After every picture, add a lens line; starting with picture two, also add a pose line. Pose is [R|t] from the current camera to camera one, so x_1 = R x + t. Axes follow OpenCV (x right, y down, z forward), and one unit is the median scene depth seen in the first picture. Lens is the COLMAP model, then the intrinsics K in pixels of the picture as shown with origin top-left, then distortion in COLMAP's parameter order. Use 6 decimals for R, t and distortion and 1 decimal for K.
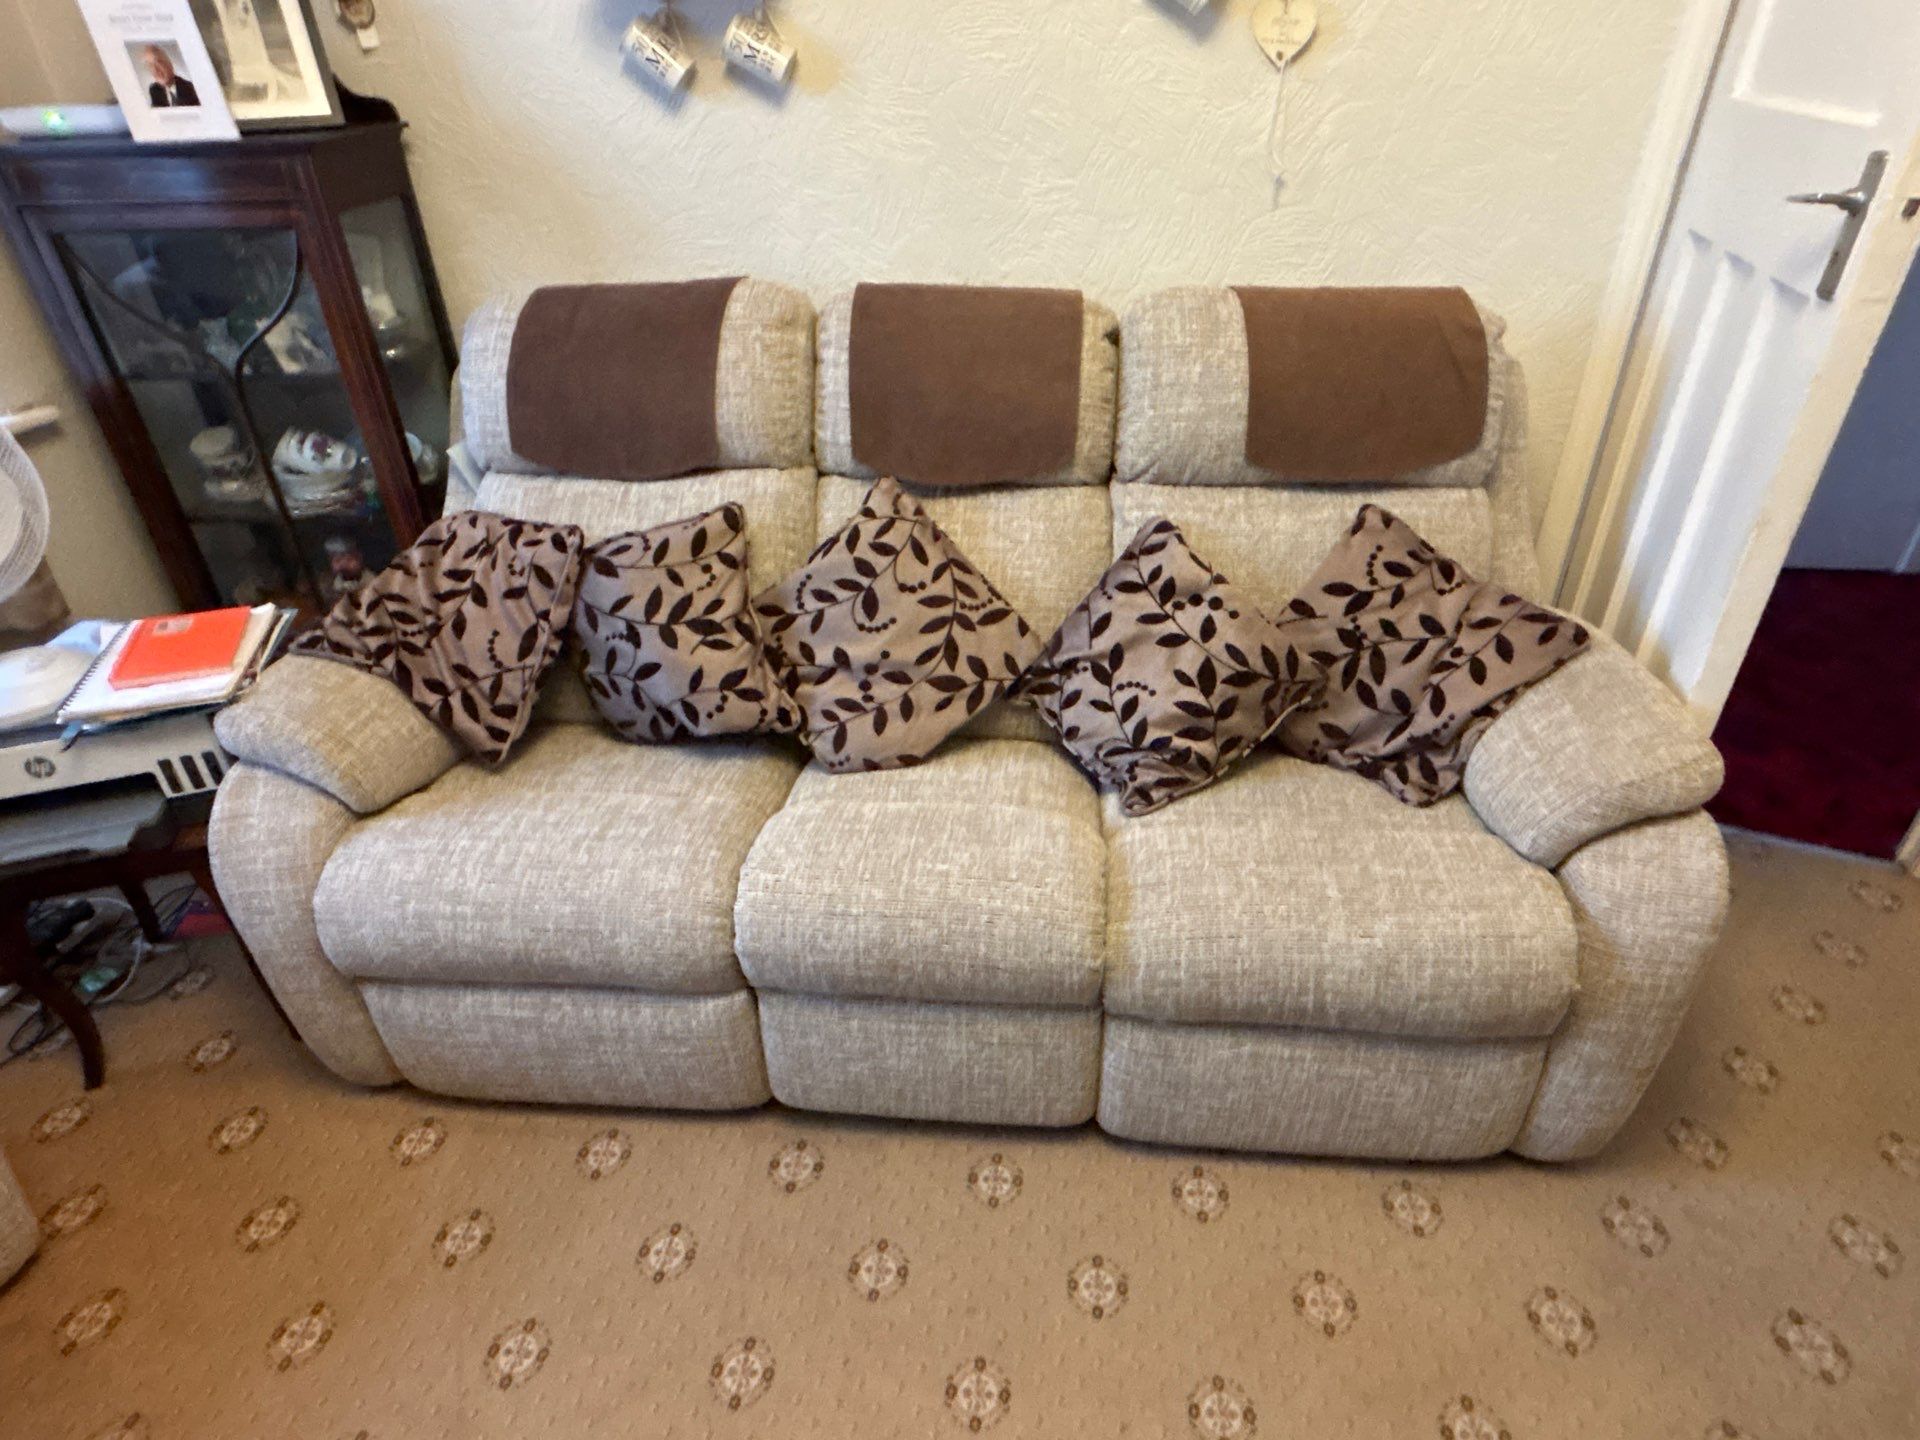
lens RADIAL K [[1038.4, 0, 960.0], [0, 1038.4, 720.0], [0, 0, 1]] dist [-0.018442, -0.001599]
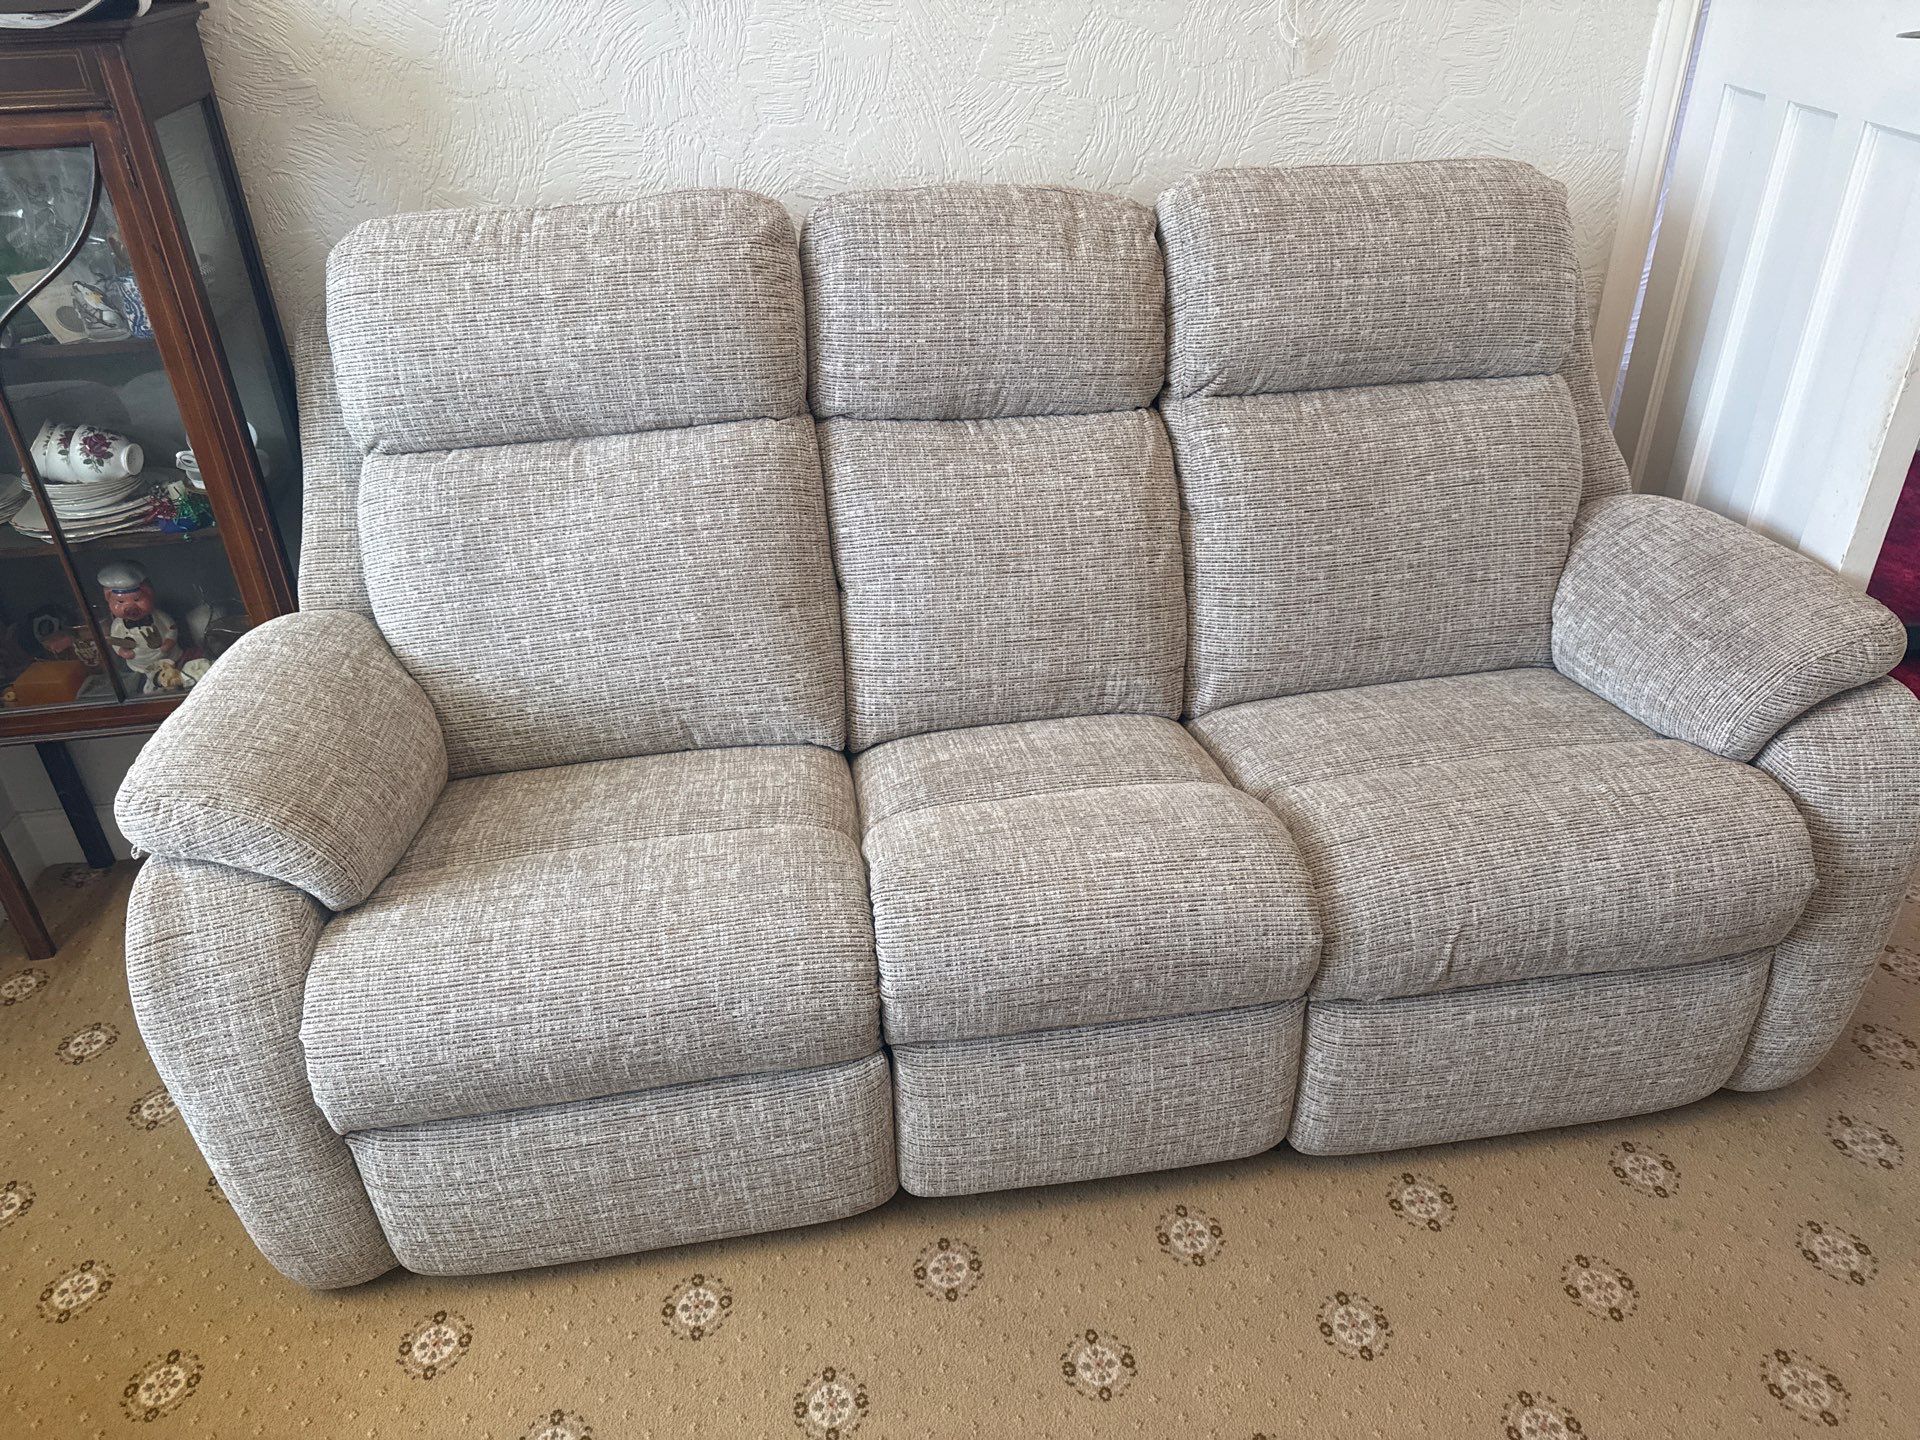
lens RADIAL K [[1336.6, 0, 953.0], [0, 1336.6, 708.8], [0, 0, 1]] dist [-0.008423, -0.006042]
pose [[0.974428, -0.126255, 0.185874, -0.307311], [0.132211, 0.991021, -0.019951, 0.024546], [-0.181686, 0.044015, 0.982371, -0.034317]]
